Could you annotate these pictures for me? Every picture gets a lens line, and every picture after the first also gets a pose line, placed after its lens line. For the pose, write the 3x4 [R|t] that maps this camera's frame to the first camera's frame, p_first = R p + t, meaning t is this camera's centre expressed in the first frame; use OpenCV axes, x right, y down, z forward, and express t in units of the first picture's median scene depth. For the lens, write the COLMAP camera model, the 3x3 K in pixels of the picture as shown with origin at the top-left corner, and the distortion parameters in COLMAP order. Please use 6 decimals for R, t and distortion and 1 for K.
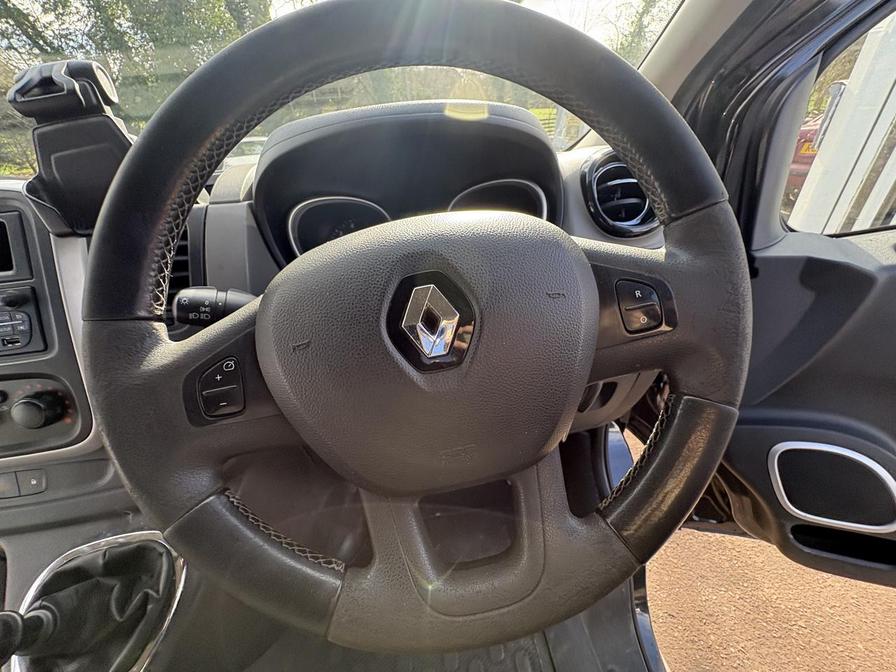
lens RADIAL K [[353.1, 0, 450.4], [0, 353.1, 336.9], [0, 0, 1]] dist [-0.000462, -0.000027]
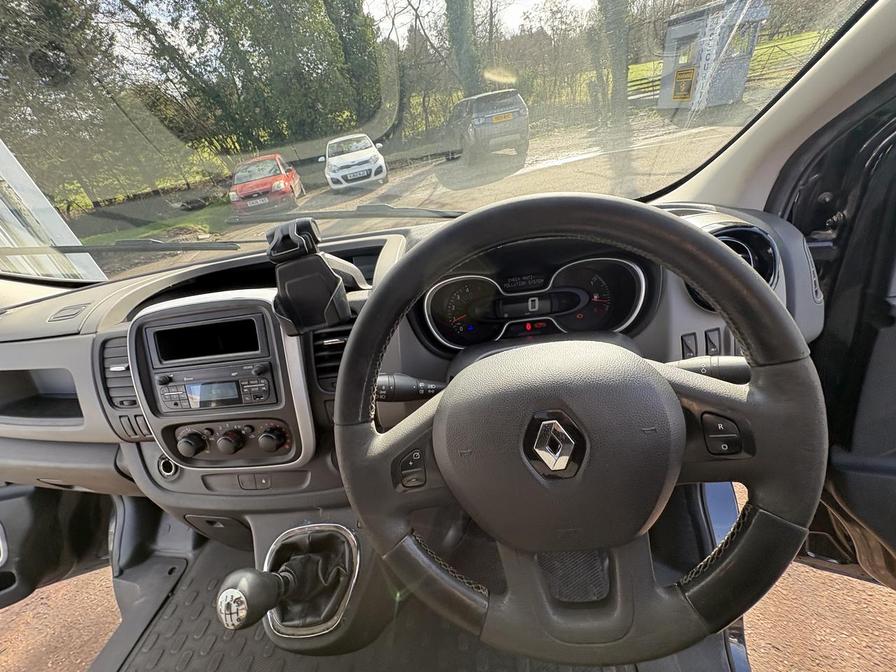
lens RADIAL K [[353.1, 0, 450.4], [0, 353.1, 336.9], [0, 0, 1]] dist [-0.000462, -0.000027]
pose [[0.973767, 0.021133, -0.226565, -0.081972], [-0.009266, 0.998535, 0.053313, -0.308989], [0.227359, -0.049815, 0.972536, -0.268445]]
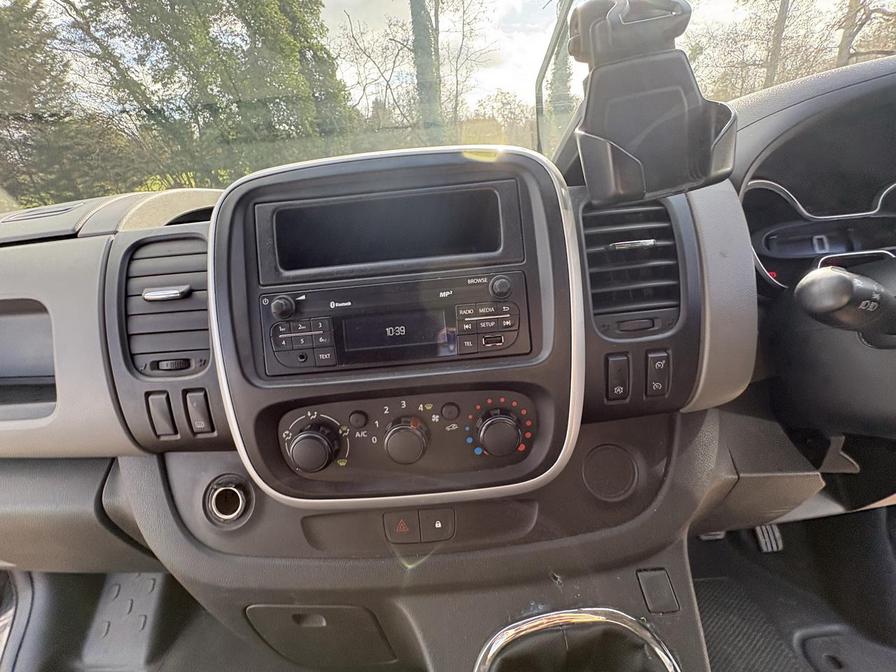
lens RADIAL K [[353.0, 0, 447.2], [0, 353.0, 337.5], [0, 0, 1]] dist [0.001382, 0.000149]
pose [[0.994585, 0.029894, -0.099537, -1.159527], [-0.039286, 0.994818, -0.093780, 0.076925], [0.096218, 0.097182, 0.990605, 0.200844]]
